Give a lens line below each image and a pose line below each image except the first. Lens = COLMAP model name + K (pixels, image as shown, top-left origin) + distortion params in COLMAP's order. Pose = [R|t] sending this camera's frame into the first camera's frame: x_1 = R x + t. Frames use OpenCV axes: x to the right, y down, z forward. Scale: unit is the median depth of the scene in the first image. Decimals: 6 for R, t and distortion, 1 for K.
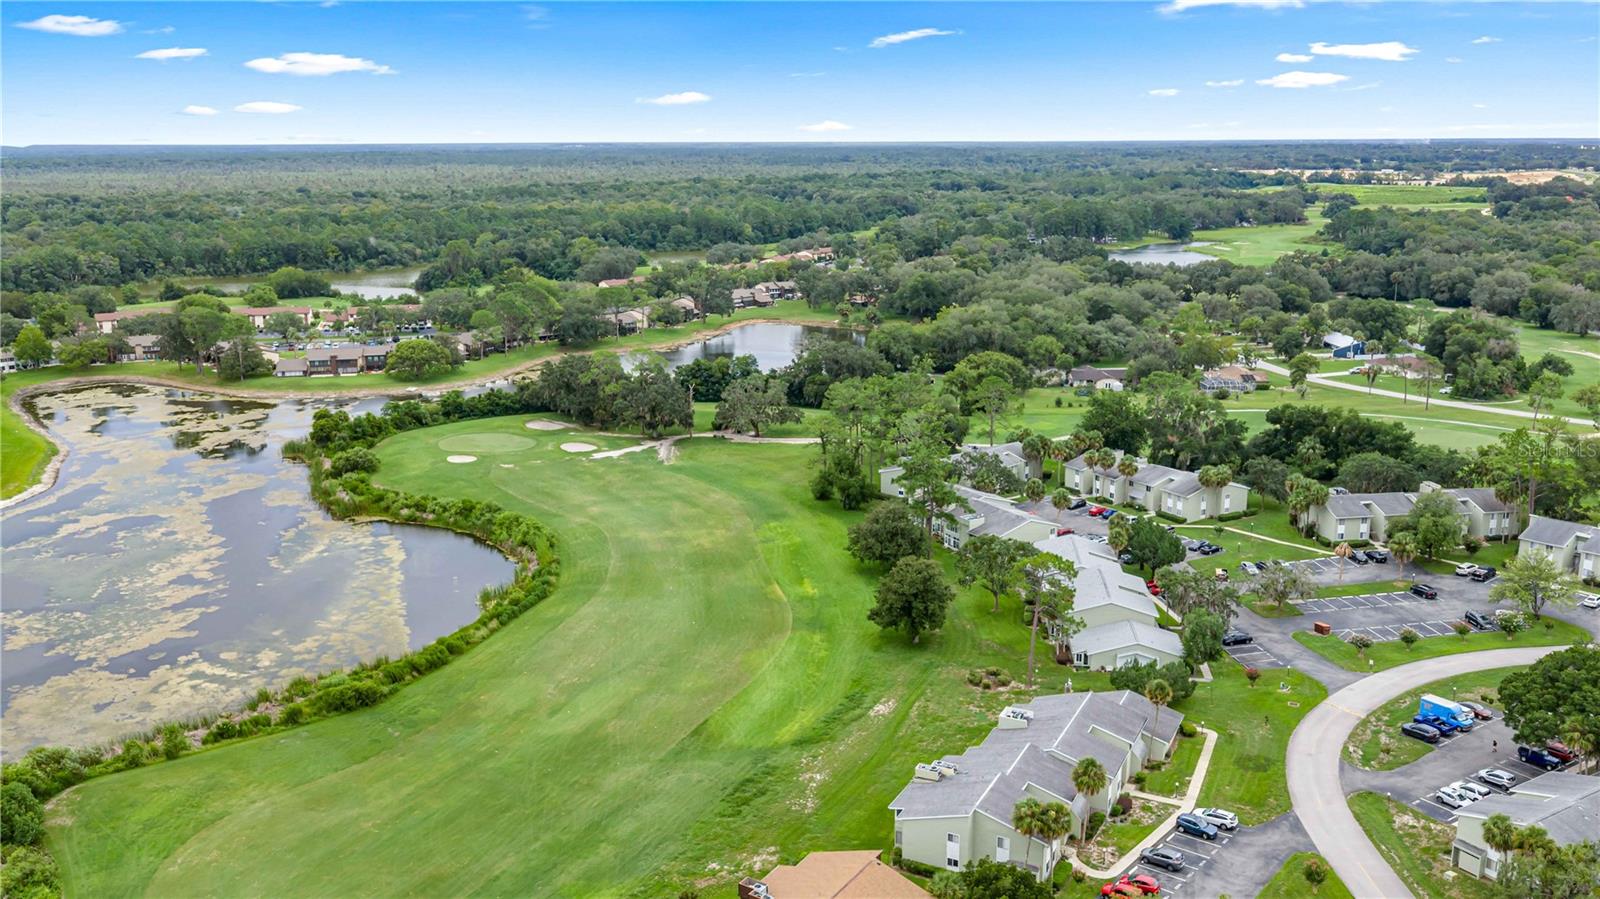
lens RADIAL K [[1293.8, 0, 784.7], [0, 1293.8, 409.2], [0, 0, 1]] dist [0.024728, -0.055266]
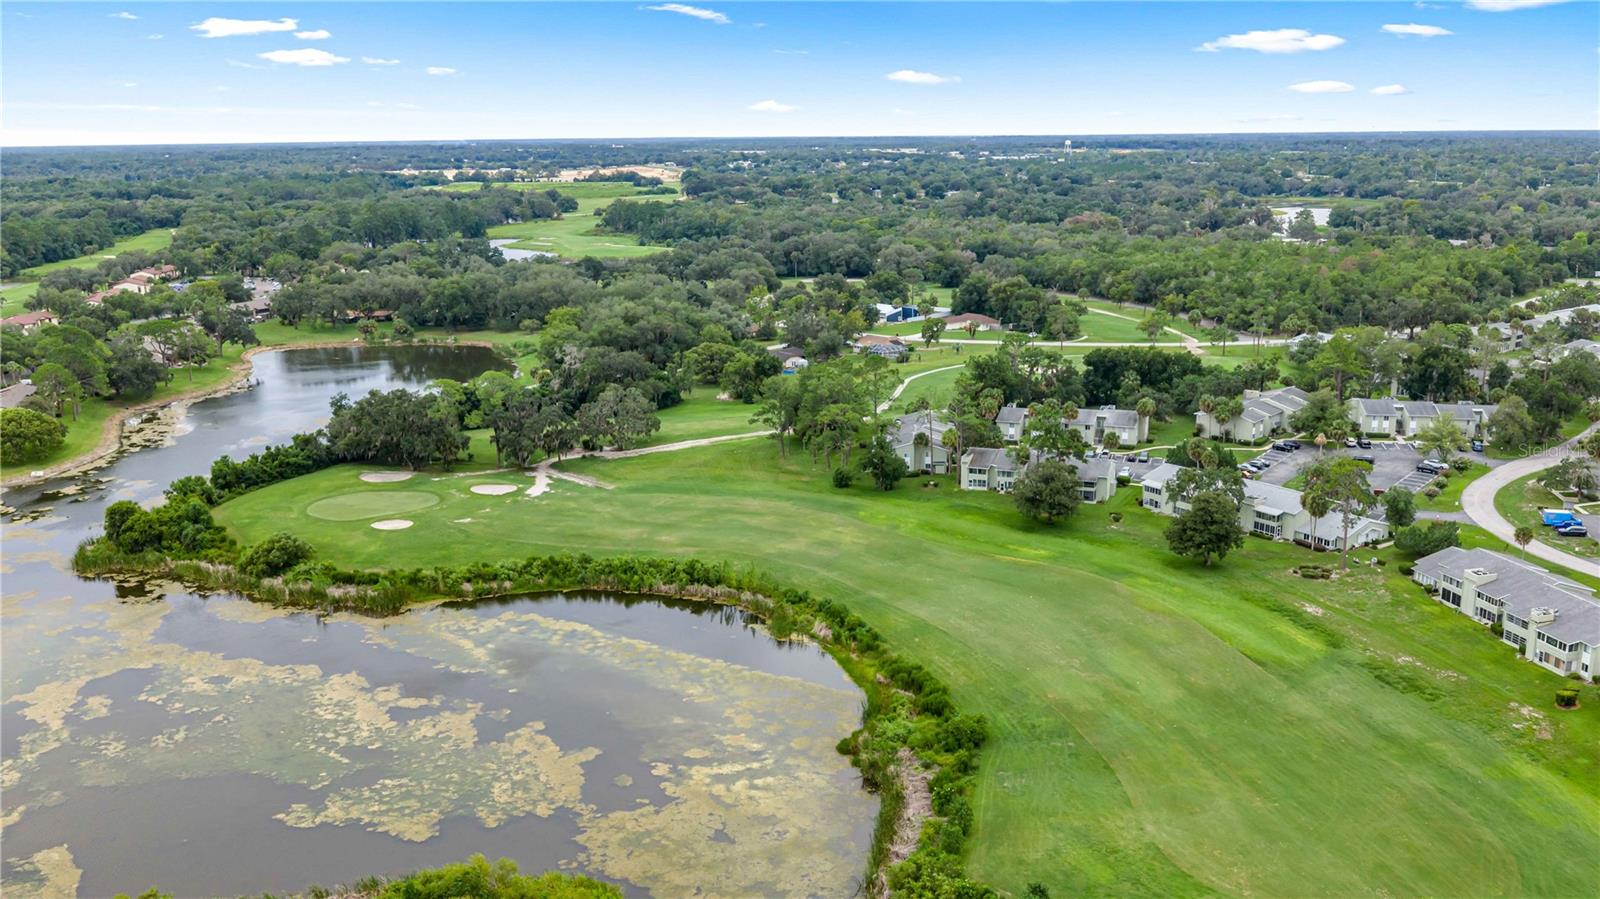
lens RADIAL K [[1293.8, 0, 800.9], [0, 1293.8, 450.5], [0, 0, 1]] dist [0.024728, -0.055266]
pose [[0.772704, -0.152146, 0.616263, -0.471041], [0.134077, 0.988066, 0.075826, -0.030745], [-0.620445, 0.024035, 0.783882, 0.167626]]
